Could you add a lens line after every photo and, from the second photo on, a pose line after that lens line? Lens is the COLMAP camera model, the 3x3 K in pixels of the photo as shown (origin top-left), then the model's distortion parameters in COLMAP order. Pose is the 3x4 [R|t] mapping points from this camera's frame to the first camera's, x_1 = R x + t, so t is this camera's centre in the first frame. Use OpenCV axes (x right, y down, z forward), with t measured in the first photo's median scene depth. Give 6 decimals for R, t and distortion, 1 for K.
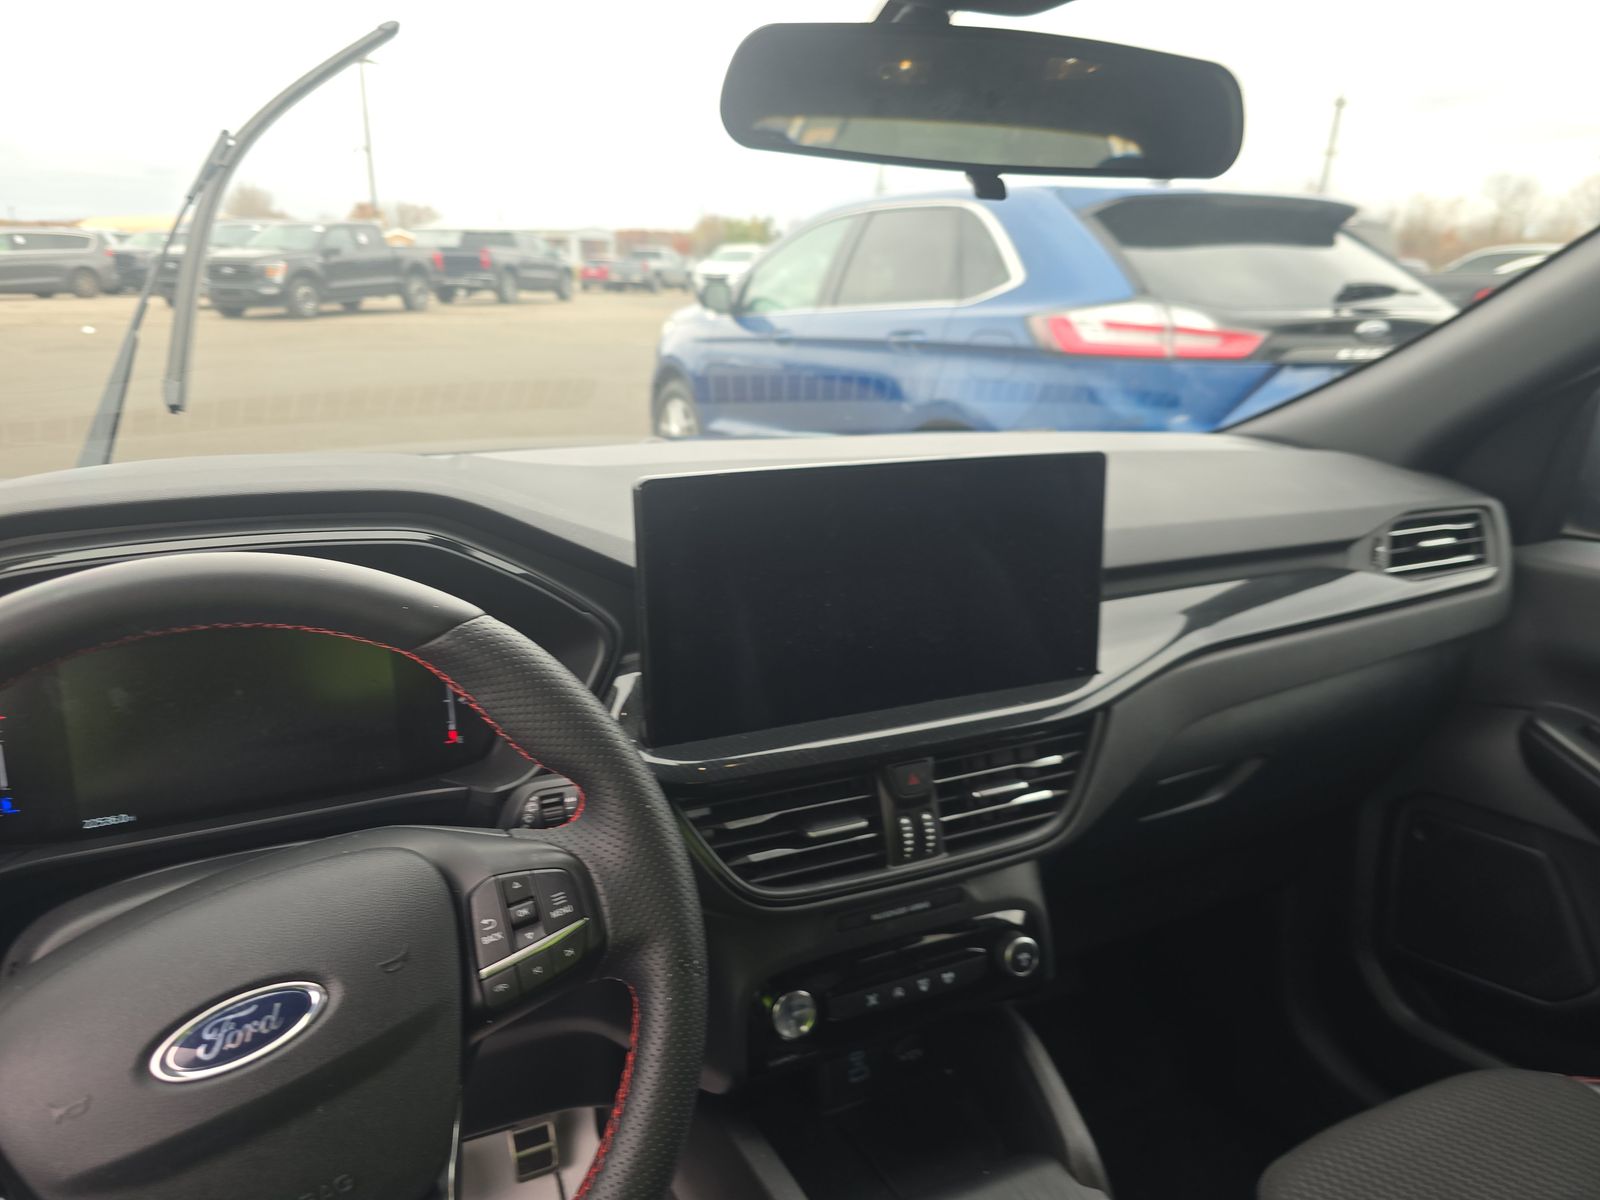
lens RADIAL K [[1092.5, 0, 795.6], [0, 1092.5, 605.4], [0, 0, 1]] dist [0.030766, -0.022939]
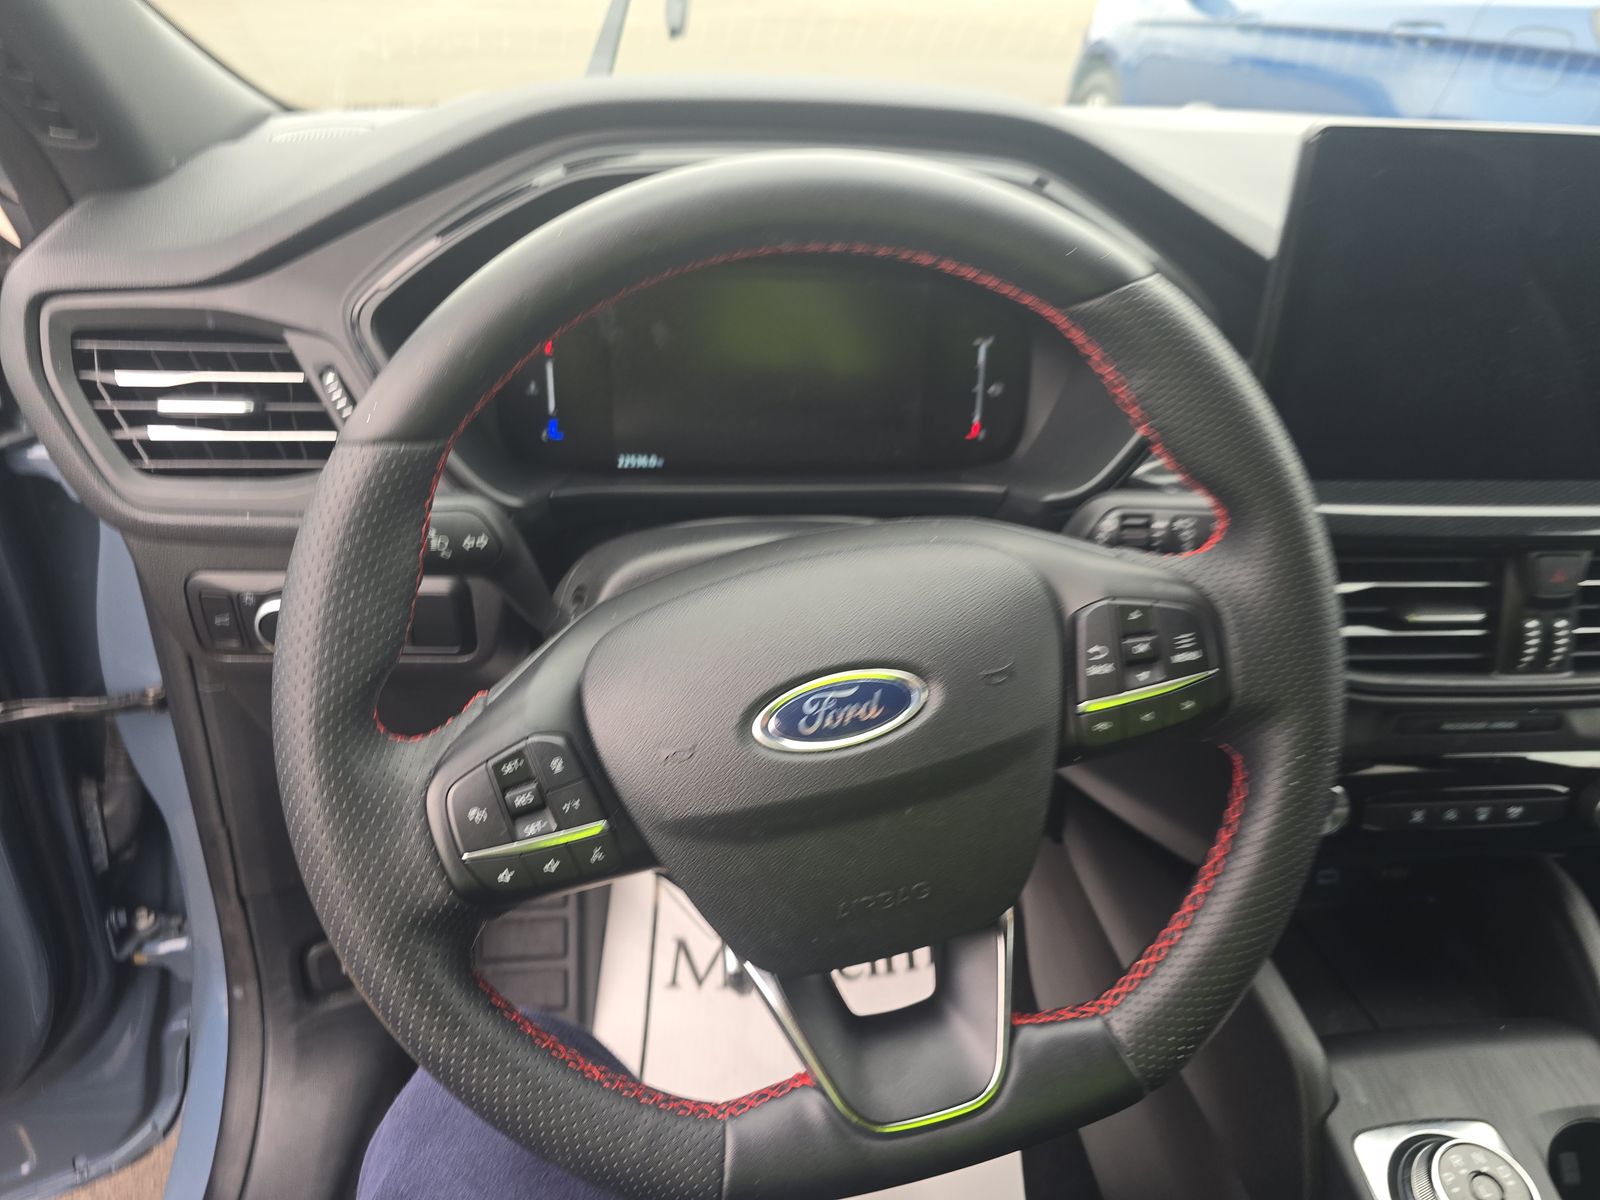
lens RADIAL K [[1092.5, 0, 805.0], [0, 1092.5, 604.8], [0, 0, 1]] dist [0.030766, -0.022939]
pose [[0.948472, 0.193673, -0.250783, -0.264338], [-0.127655, 0.957944, 0.256995, 0.060523], [0.290009, -0.211739, 0.933307, 0.138876]]
